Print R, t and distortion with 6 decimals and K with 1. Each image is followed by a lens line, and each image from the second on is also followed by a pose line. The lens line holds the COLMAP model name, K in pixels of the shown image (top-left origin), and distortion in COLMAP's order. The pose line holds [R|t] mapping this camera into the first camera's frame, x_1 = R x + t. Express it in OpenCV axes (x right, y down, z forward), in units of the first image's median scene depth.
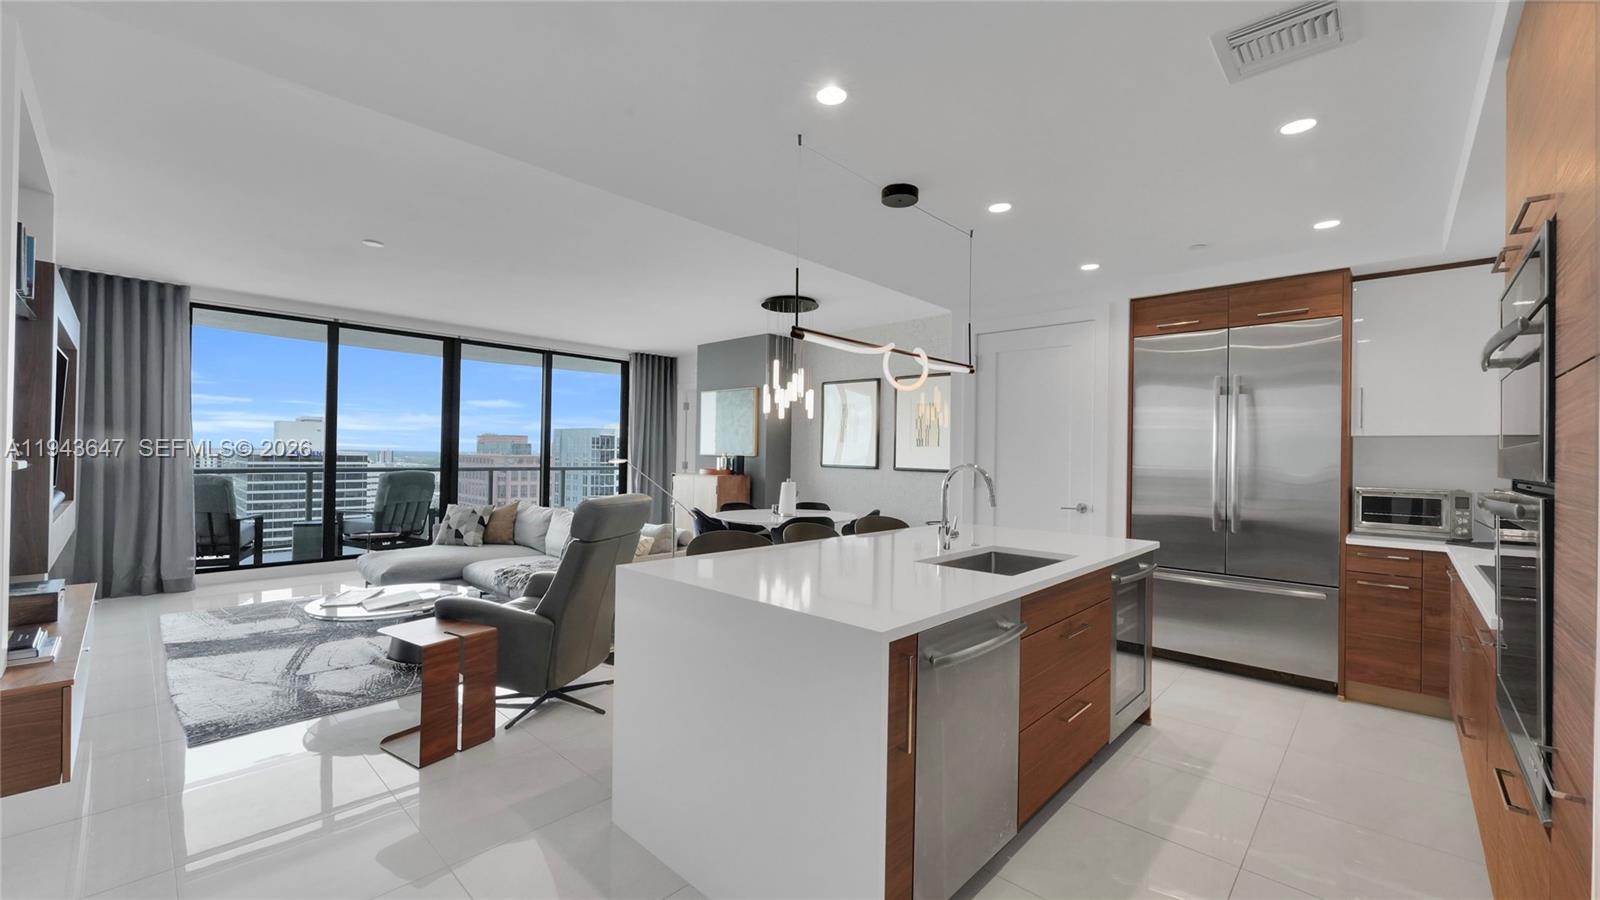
lens RADIAL K [[629.0, 0, 789.8], [0, 629.0, 451.0], [0, 0, 1]] dist [-0.001679, -0.000007]
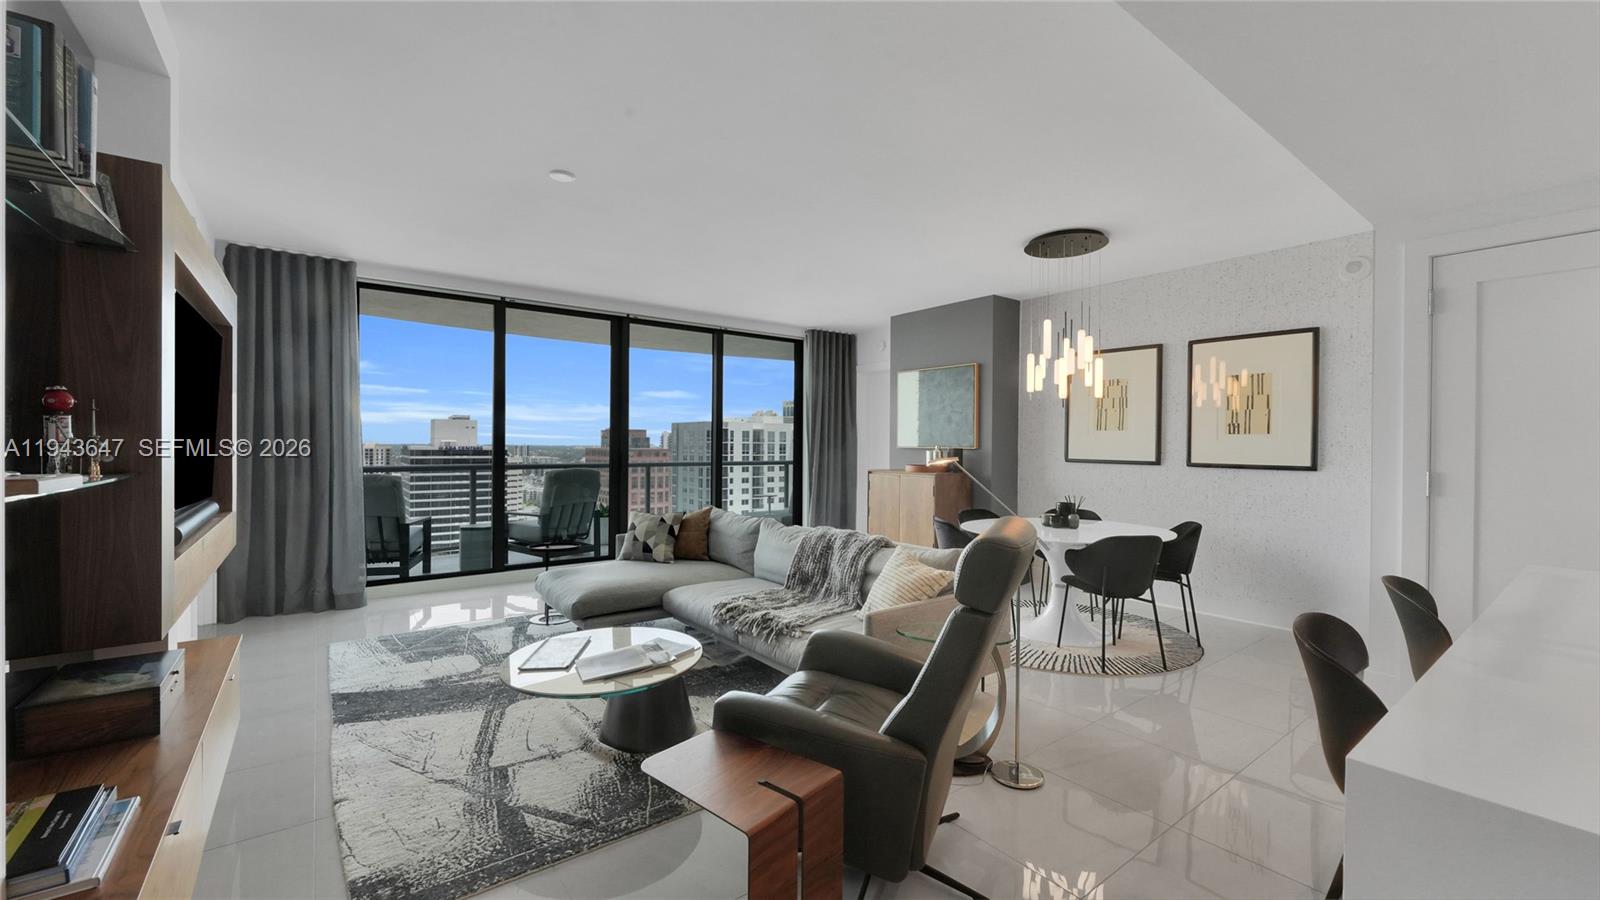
lens RADIAL K [[635.9, 0, 796.2], [0, 635.9, 448.7], [0, 0, 1]] dist [-0.004714, 0.000168]
pose [[0.986345, -0.007978, -0.164501, -0.198017], [0.009549, 0.999916, 0.008762, -0.002108], [0.164418, -0.010213, 0.986338, 0.216971]]
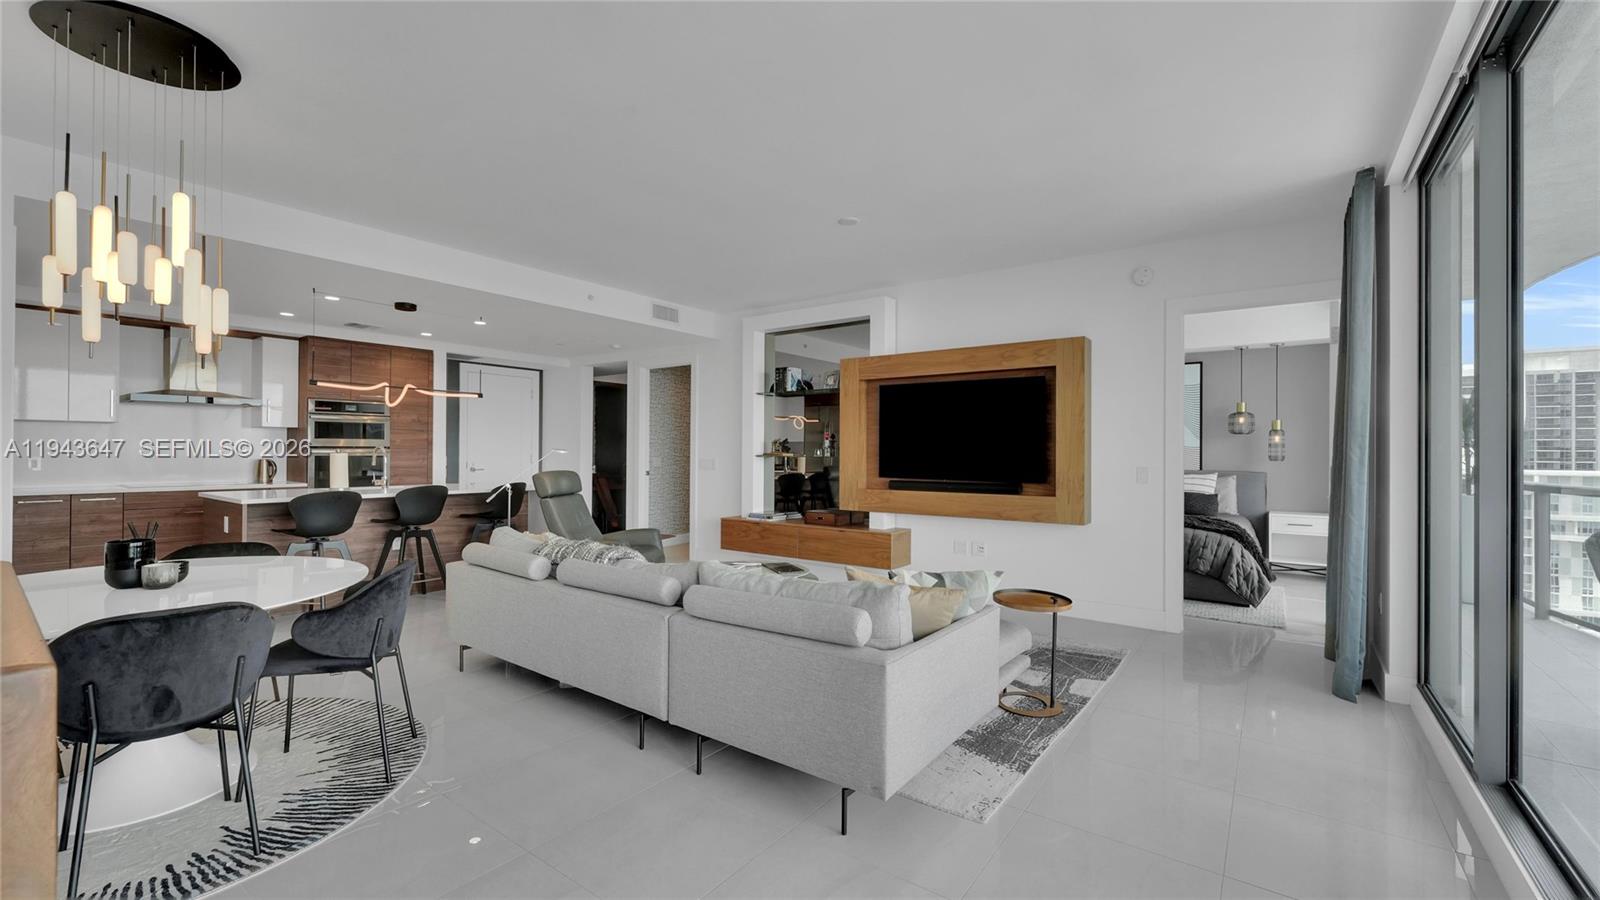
lens RADIAL K [[649.8, 0, 792.2], [0, 649.8, 448.3], [0, 0, 1]] dist [-0.000966, -0.000242]
pose [[-0.992300, -0.024462, -0.121419, -0.359770], [-0.023195, 0.999661, -0.011833, 0.009749], [0.121667, -0.008926, -0.992531, 1.452435]]
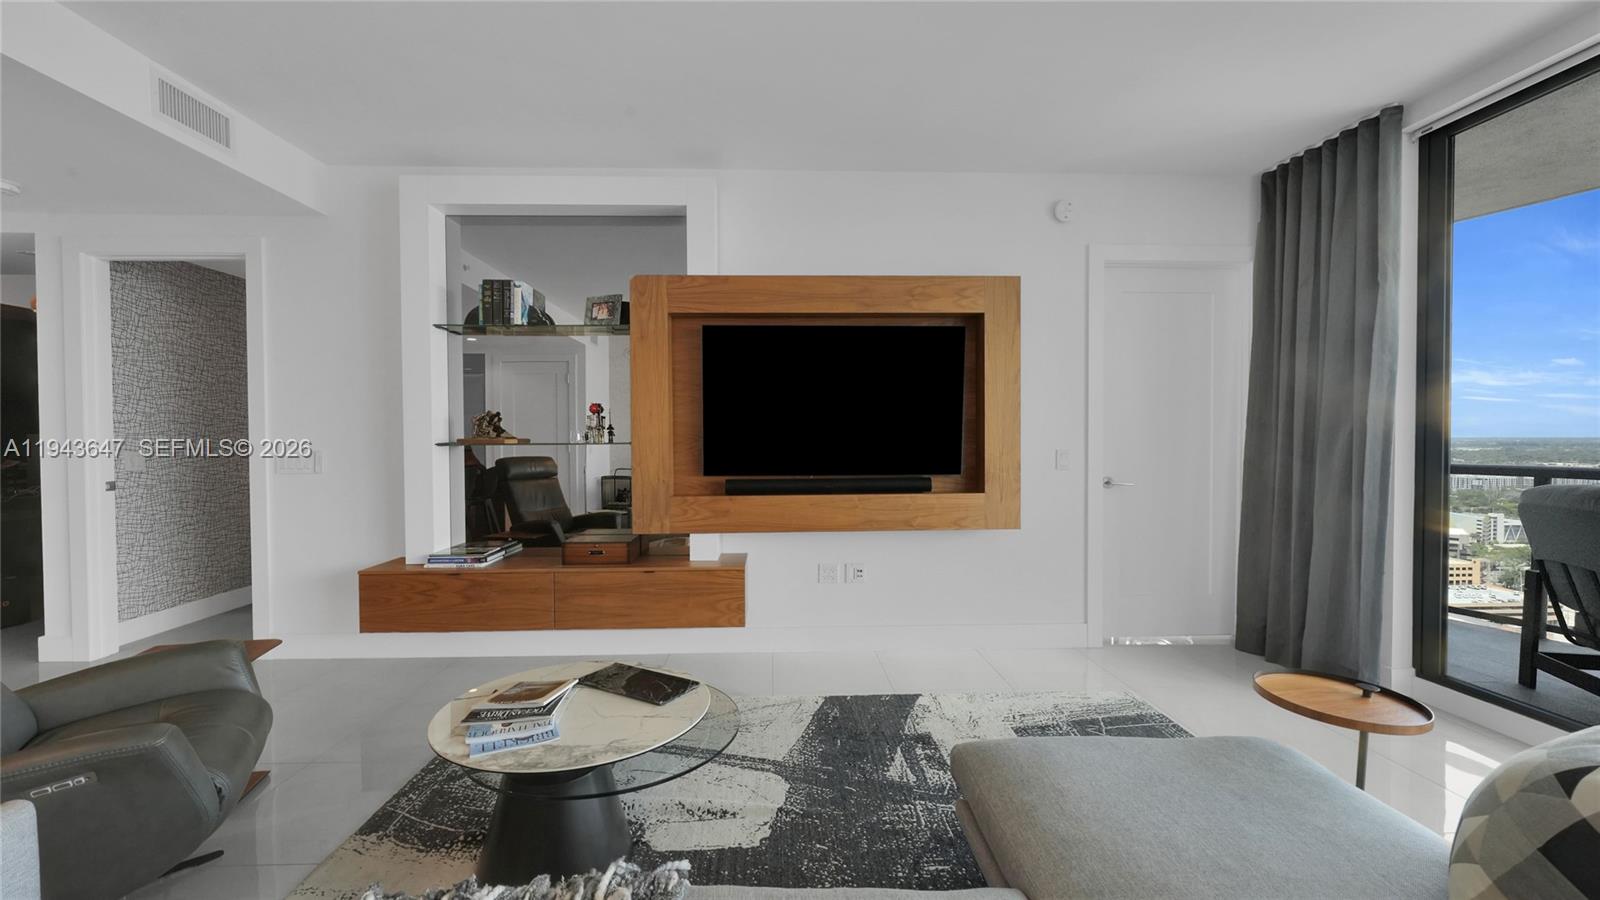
lens RADIAL K [[635.9, 0, 796.2], [0, 635.9, 448.7], [0, 0, 1]] dist [-0.004714, 0.000168]
pose [[-0.698323, -0.001523, -0.715781, -0.248717], [-0.004170, 0.999989, 0.001940, 0.012229], [0.715770, 0.004339, -0.698322, 0.961753]]
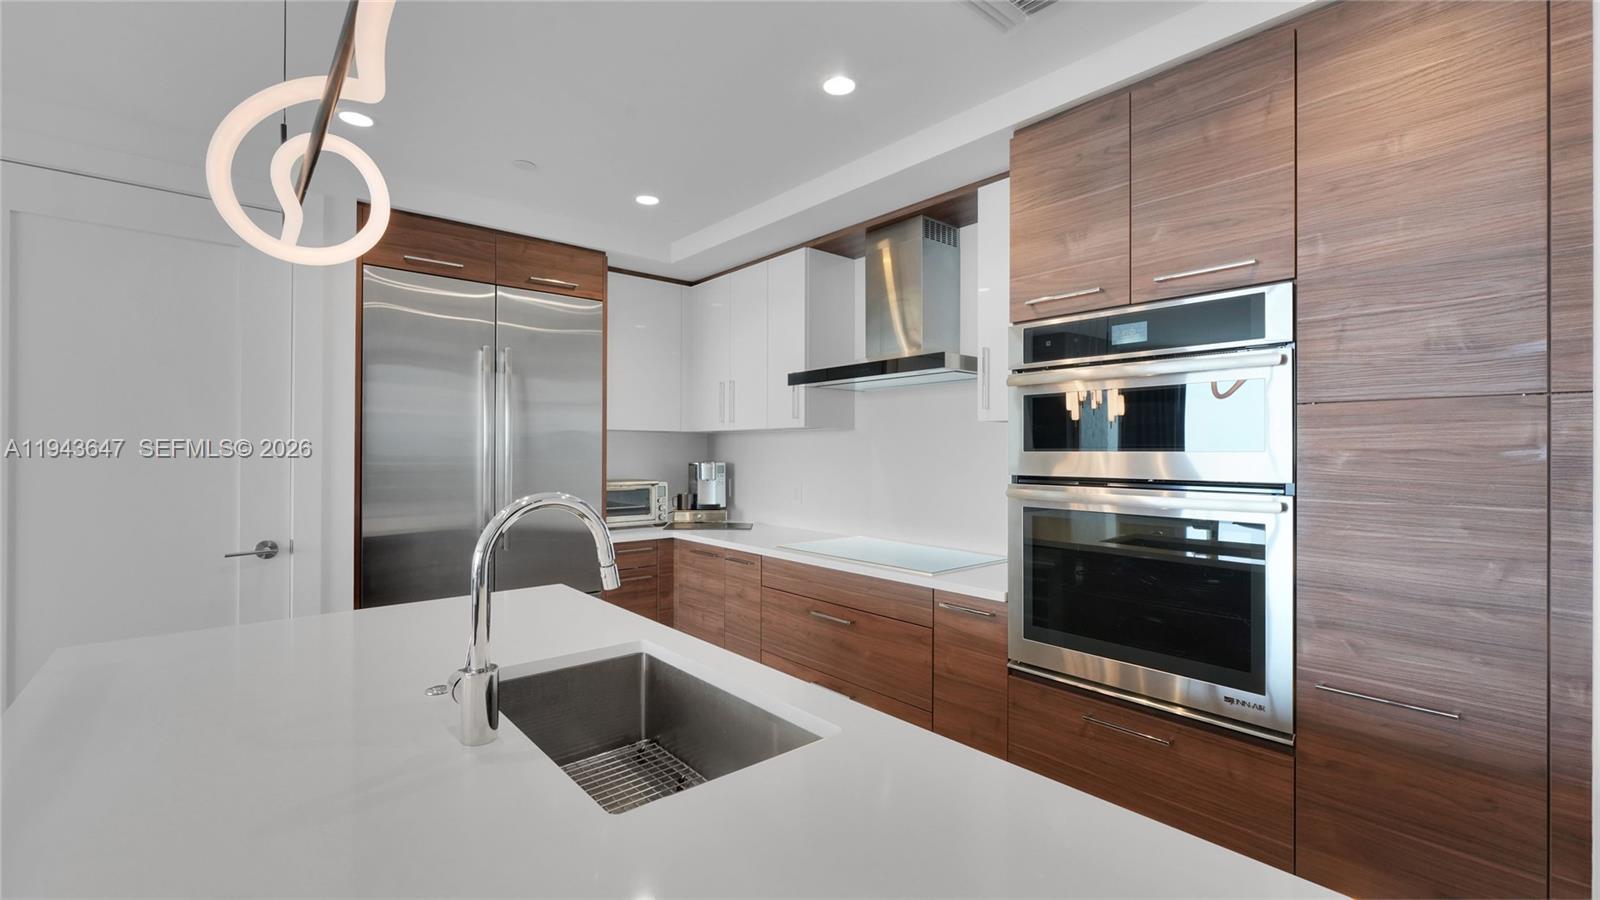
lens RADIAL K [[670.0, 0, 791.3], [0, 670.0, 448.4], [0, 0, 1]] dist [-0.001332, -0.000003]
pose [[0.105047, -0.013128, 0.994381, -0.055308], [-0.005176, 0.999892, 0.013748, -0.006674], [-0.994454, -0.006591, 0.104967, 0.351248]]
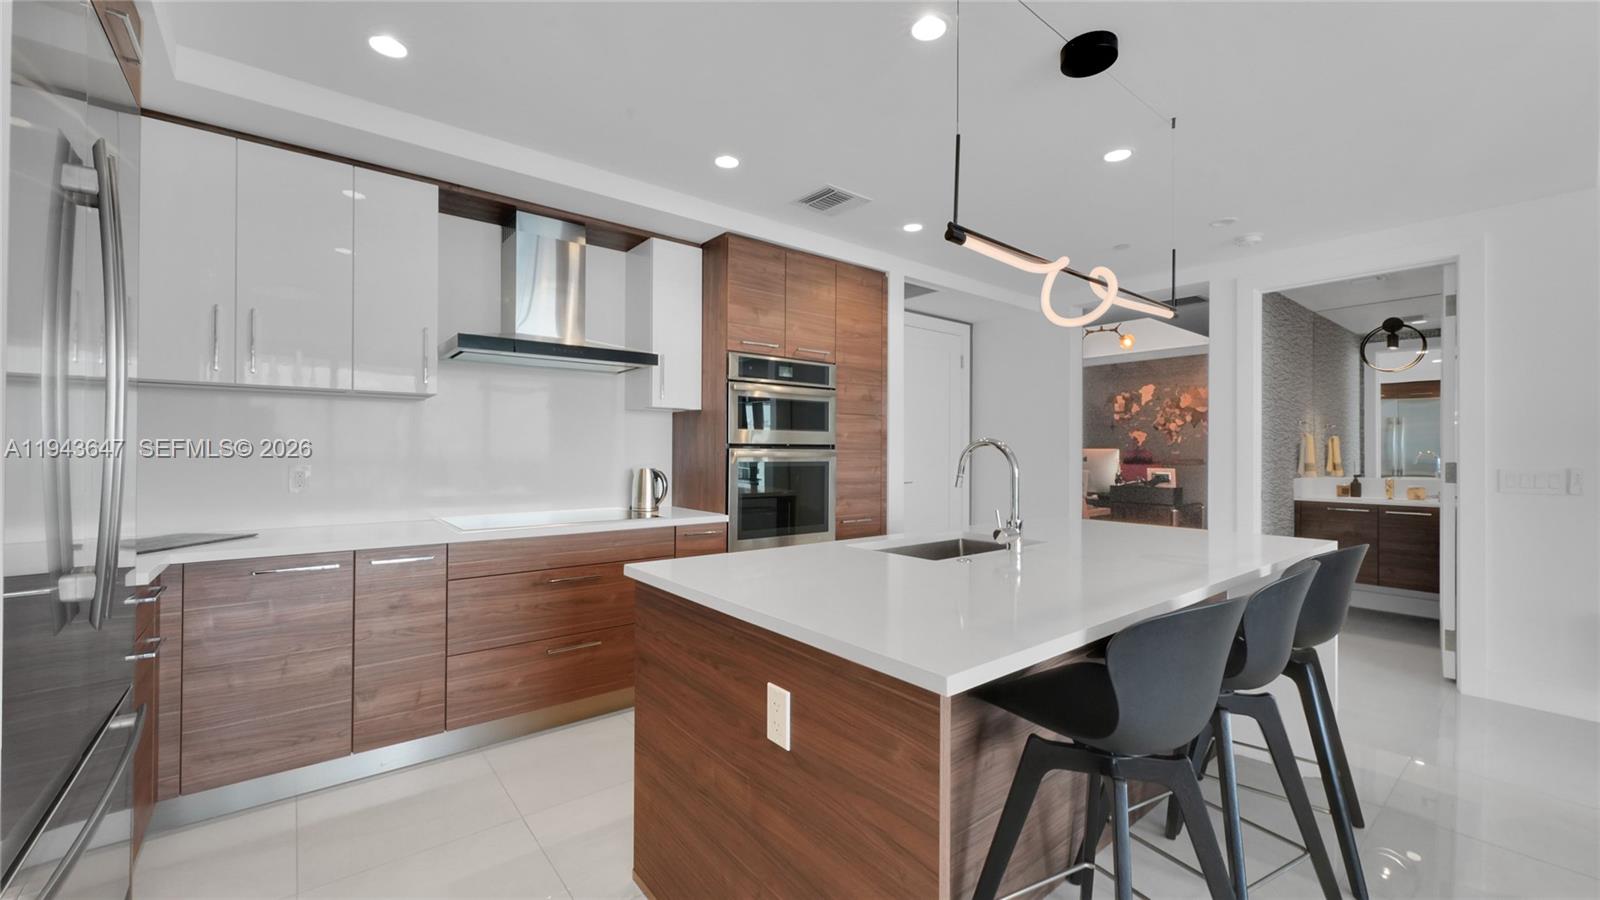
lens RADIAL K [[624.3, 0, 792.5], [0, 624.3, 453.4], [0, 0, 1]] dist [-0.000587, -0.000001]
pose [[-0.990142, -0.023865, 0.138016, 0.183152], [-0.023959, 0.999712, 0.000980, 0.018707], [-0.137999, -0.002336, -0.990430, 0.804385]]
